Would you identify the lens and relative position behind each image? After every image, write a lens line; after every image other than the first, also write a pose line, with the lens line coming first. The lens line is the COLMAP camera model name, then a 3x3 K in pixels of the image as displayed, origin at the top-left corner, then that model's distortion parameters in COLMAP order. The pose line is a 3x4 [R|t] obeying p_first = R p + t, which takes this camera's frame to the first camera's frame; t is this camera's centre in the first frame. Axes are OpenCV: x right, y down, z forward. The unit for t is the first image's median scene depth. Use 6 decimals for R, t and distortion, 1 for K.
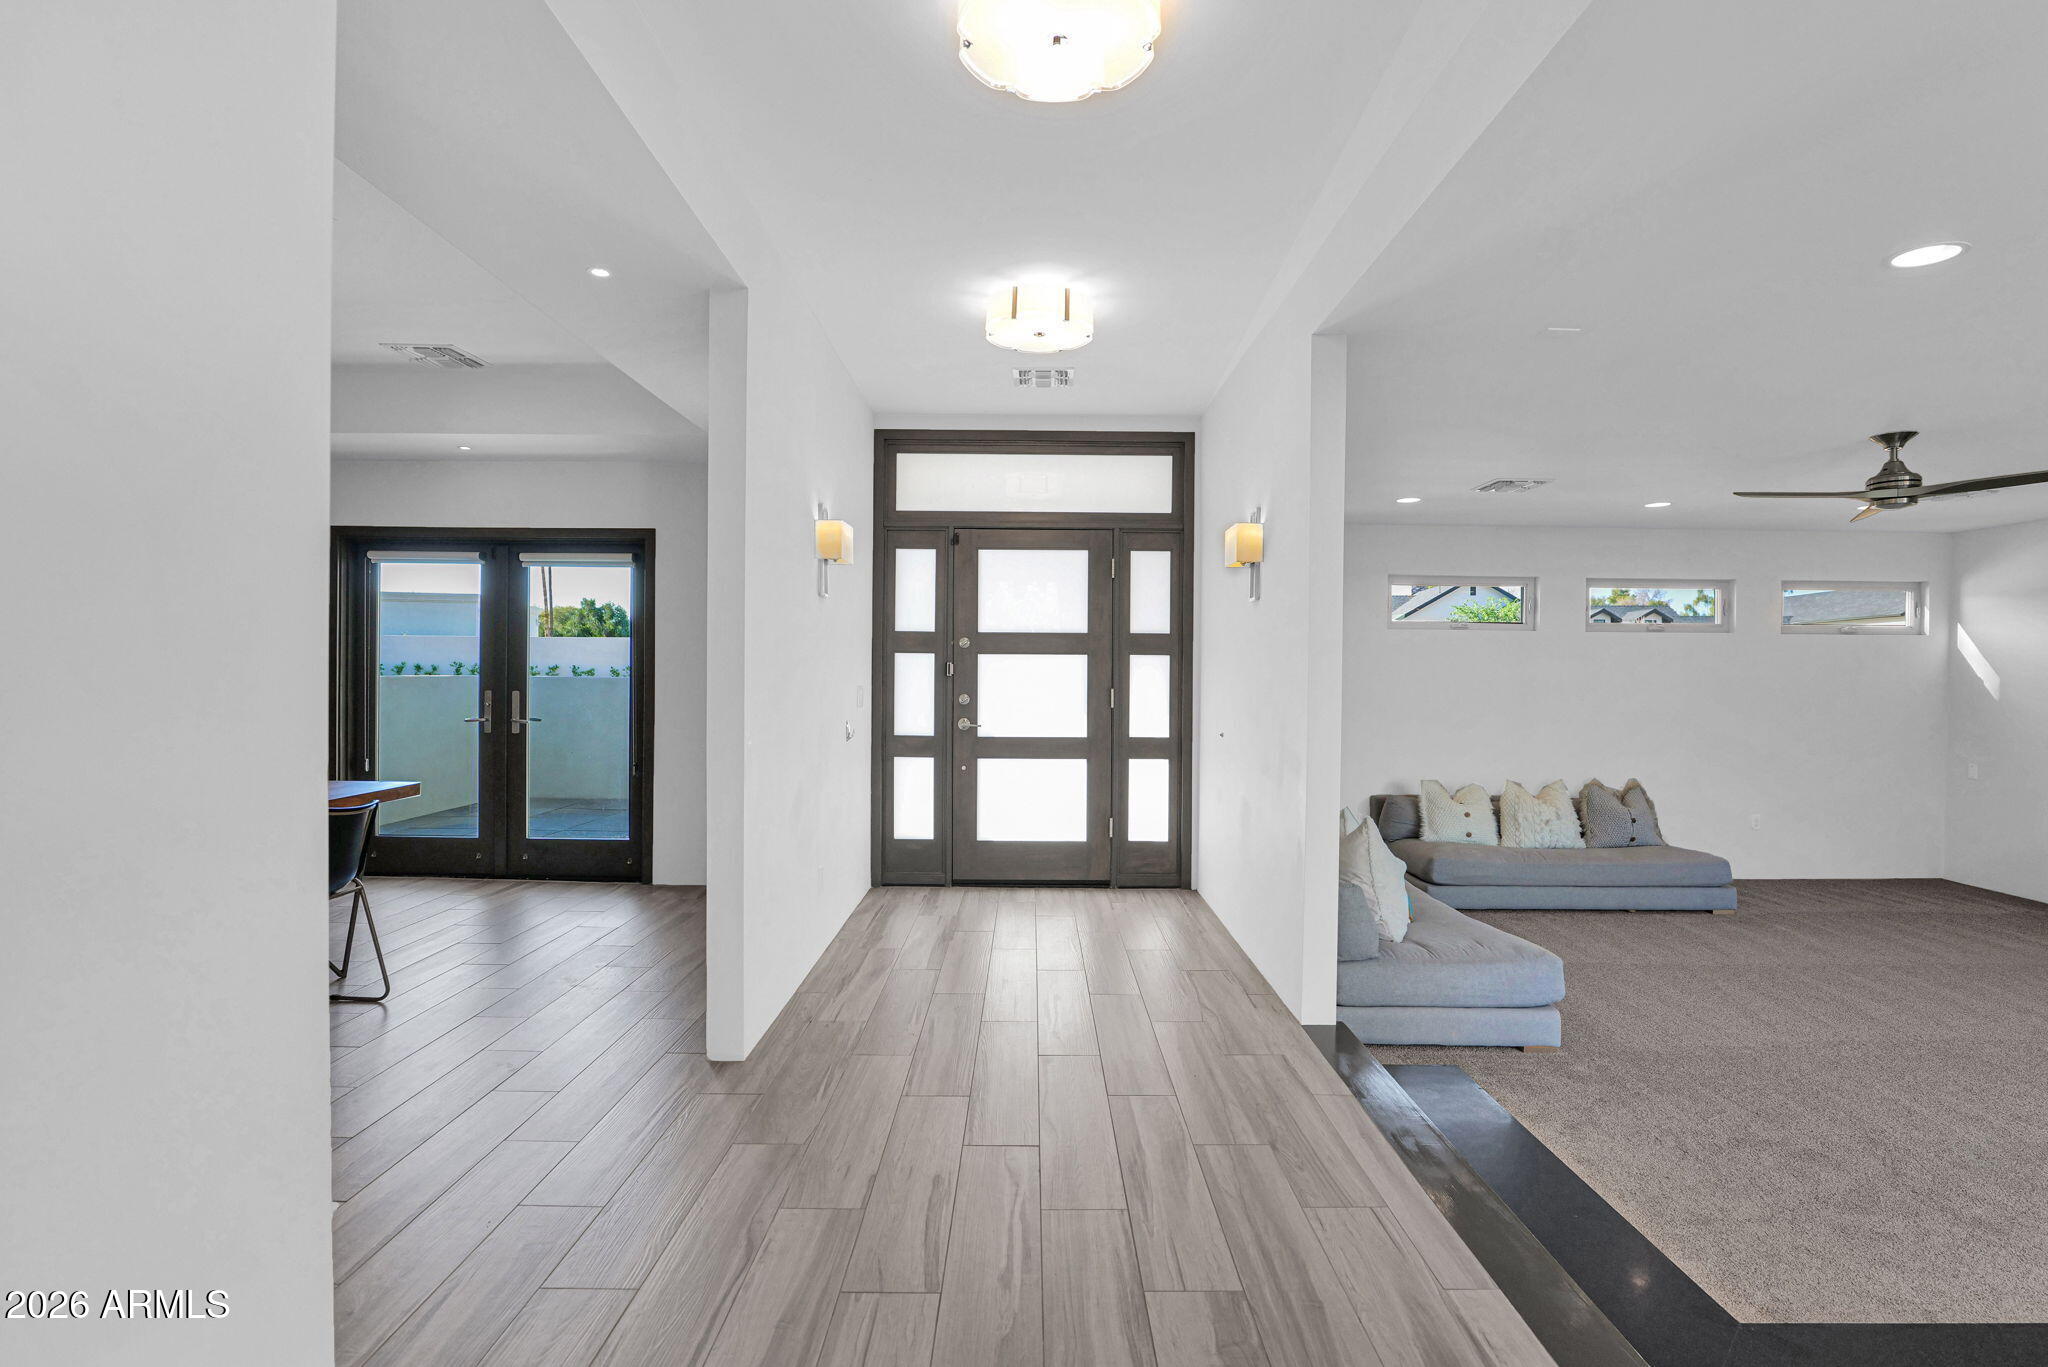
lens RADIAL K [[964.2, 0, 1029.1], [0, 964.2, 680.8], [0, 0, 1]] dist [-0.023409, 0.001224]
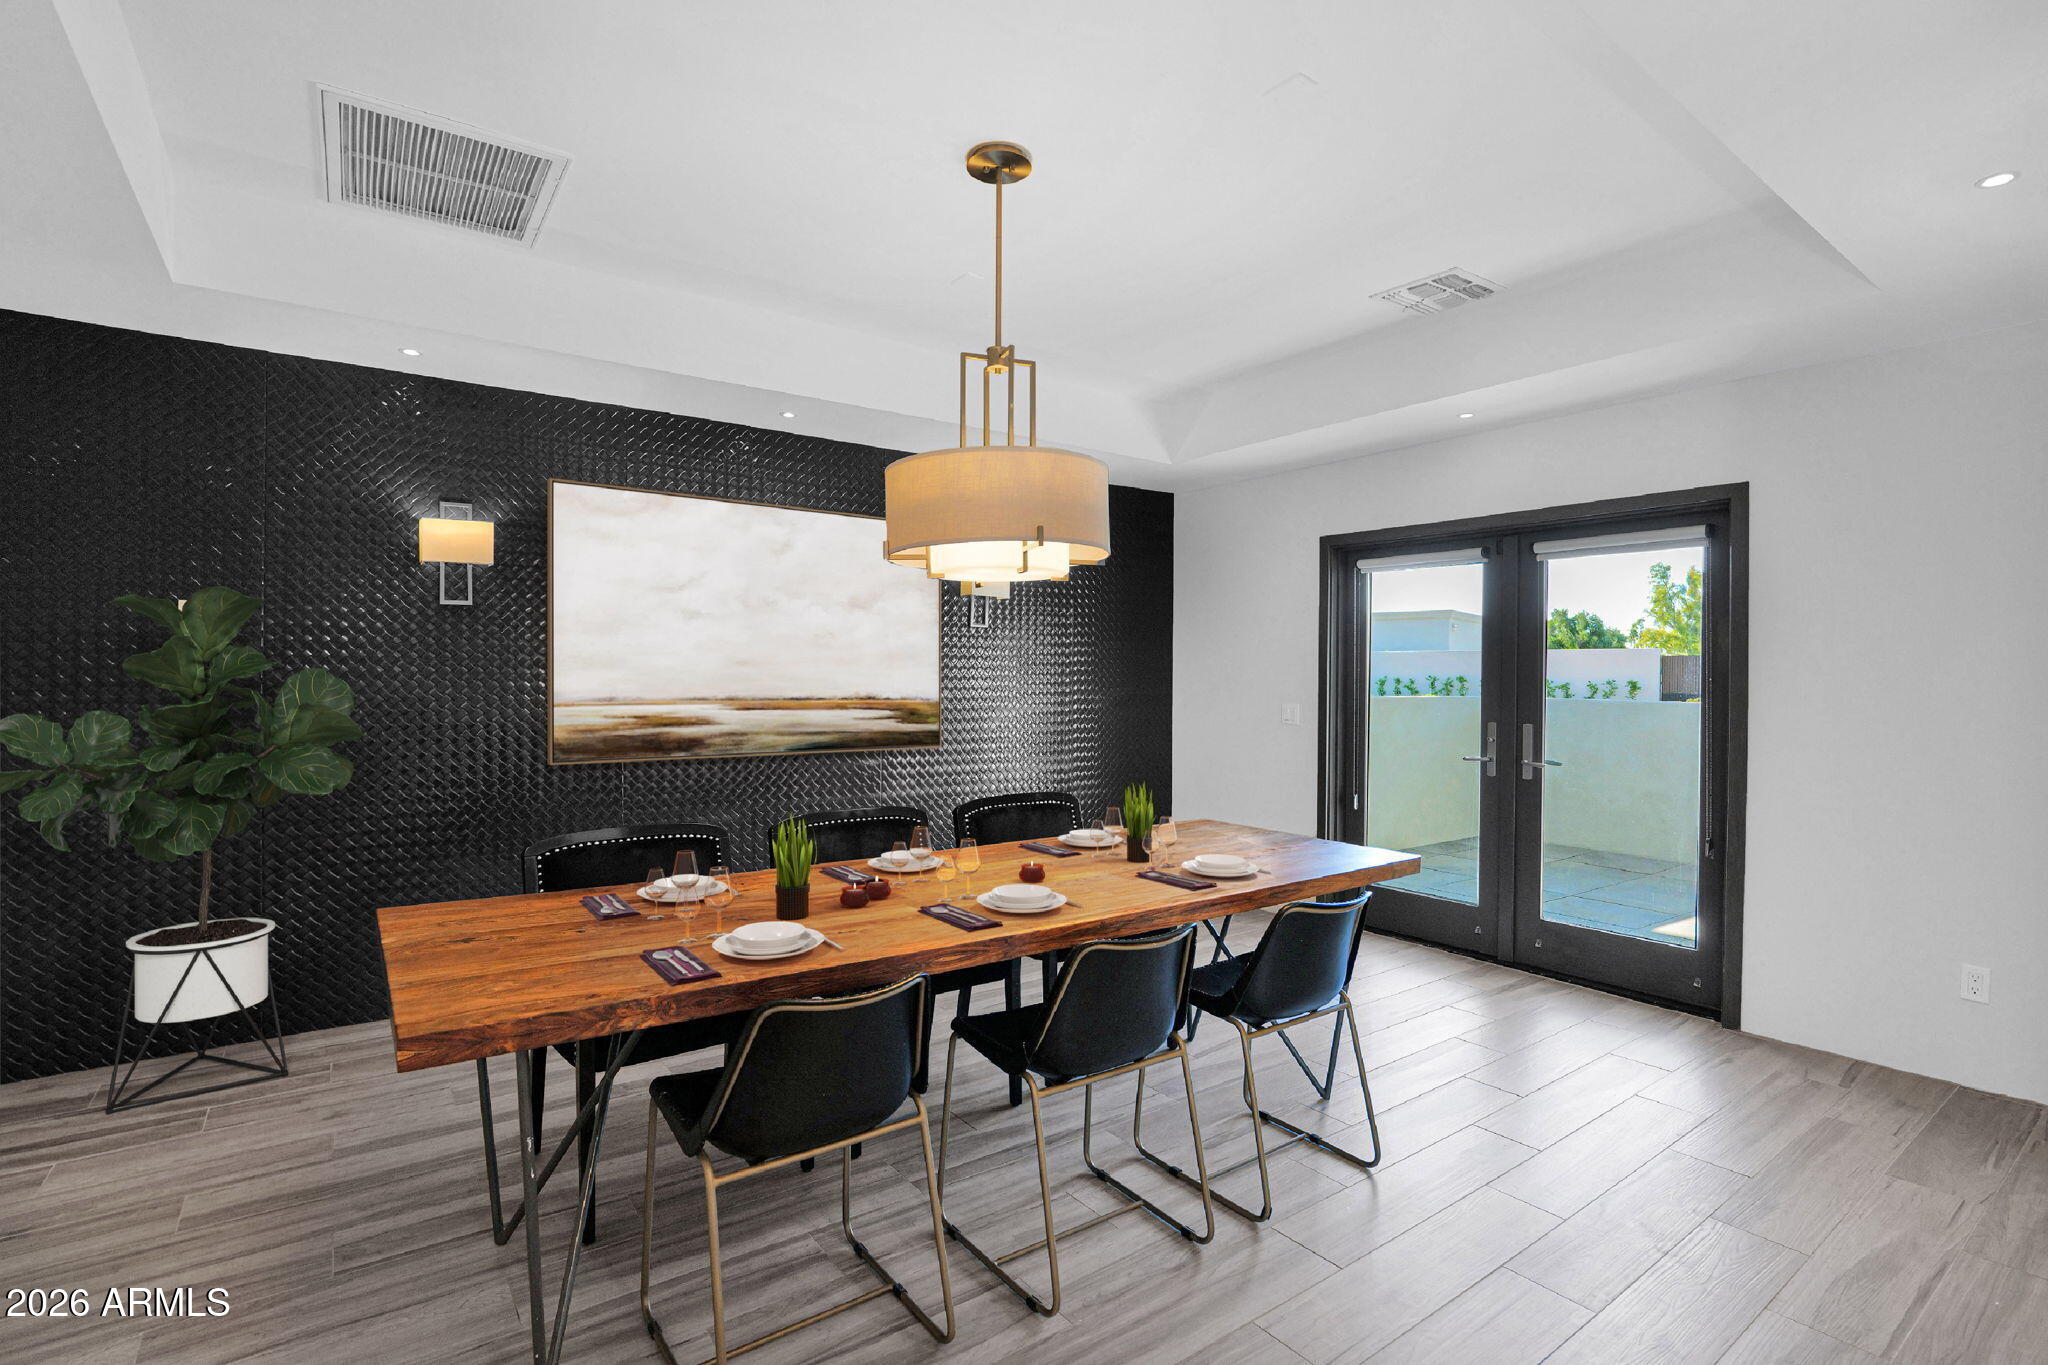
lens RADIAL K [[964.2, 0, 1015.9], [0, 964.2, 679.7], [0, 0, 1]] dist [-0.023409, 0.001224]
pose [[0.584455, -0.004186, -0.811416, -0.153820], [-0.008335, 0.999903, -0.011162, -0.013178], [0.811384, 0.013287, 0.584363, 0.219739]]
